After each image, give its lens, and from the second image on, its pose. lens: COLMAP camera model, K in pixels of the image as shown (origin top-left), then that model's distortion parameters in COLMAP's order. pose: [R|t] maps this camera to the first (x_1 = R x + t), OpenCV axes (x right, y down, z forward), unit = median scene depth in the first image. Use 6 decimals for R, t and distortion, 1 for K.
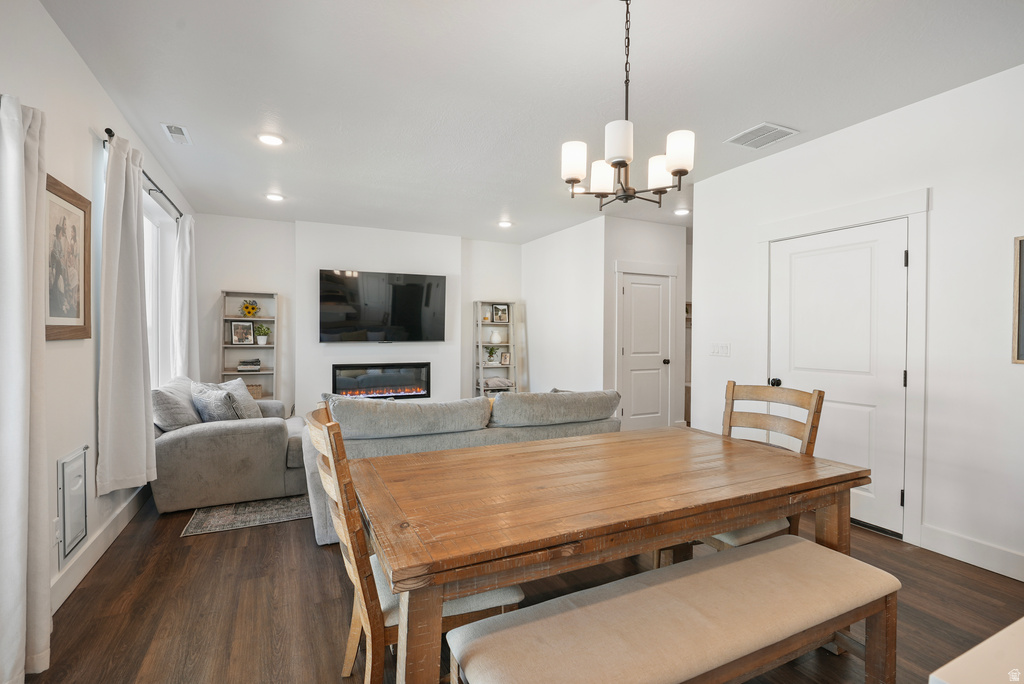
lens RADIAL K [[467.6, 0, 517.5], [0, 467.6, 340.7], [0, 0, 1]] dist [-0.003736, 0.002157]
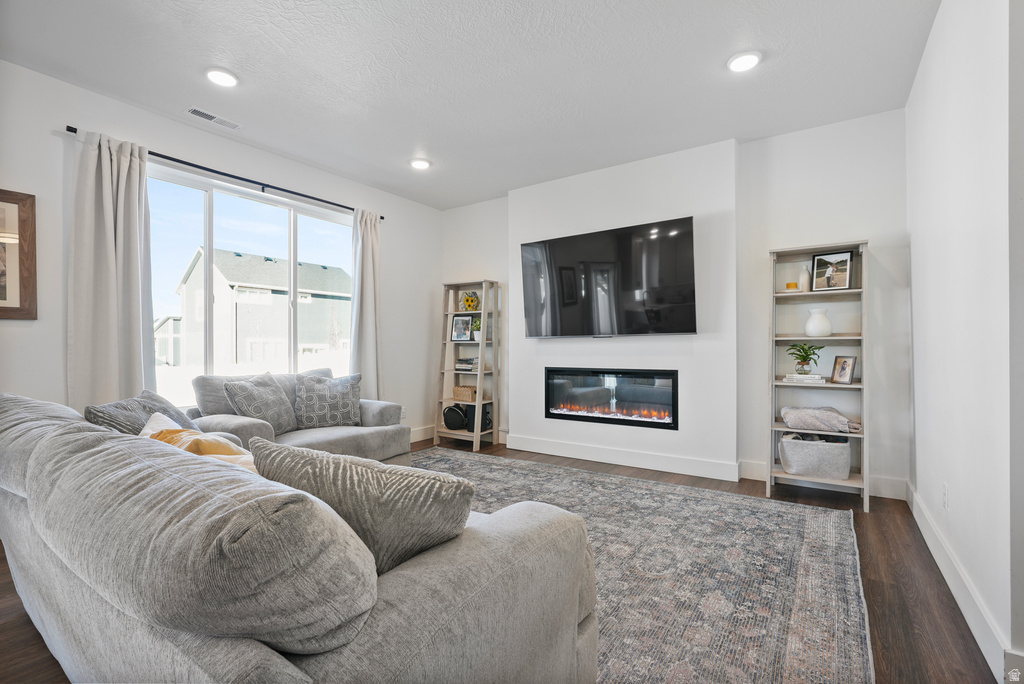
lens RADIAL K [[467.6, 0, 546.3], [0, 467.6, 346.4], [0, 0, 1]] dist [-0.003736, 0.002157]
pose [[0.503037, -0.012019, -0.864181, 0.274210], [-0.008069, 0.999794, -0.018602, 0.033182], [0.864227, 0.016330, 0.502836, 0.648683]]
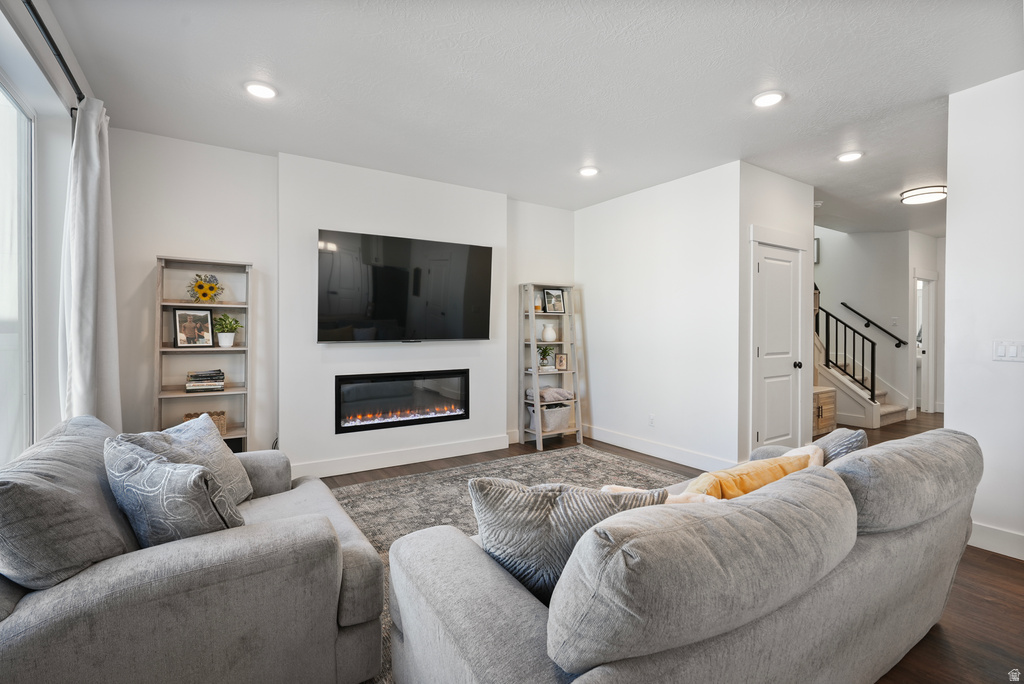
lens RADIAL K [[467.6, 0, 508.2], [0, 467.6, 334.5], [0, 0, 1]] dist [-0.003736, 0.002157]
pose [[0.994090, -0.004704, 0.108456, -0.235503], [0.005066, 0.999982, -0.003064, -0.004196], [-0.108440, 0.003595, 0.994097, 0.333472]]
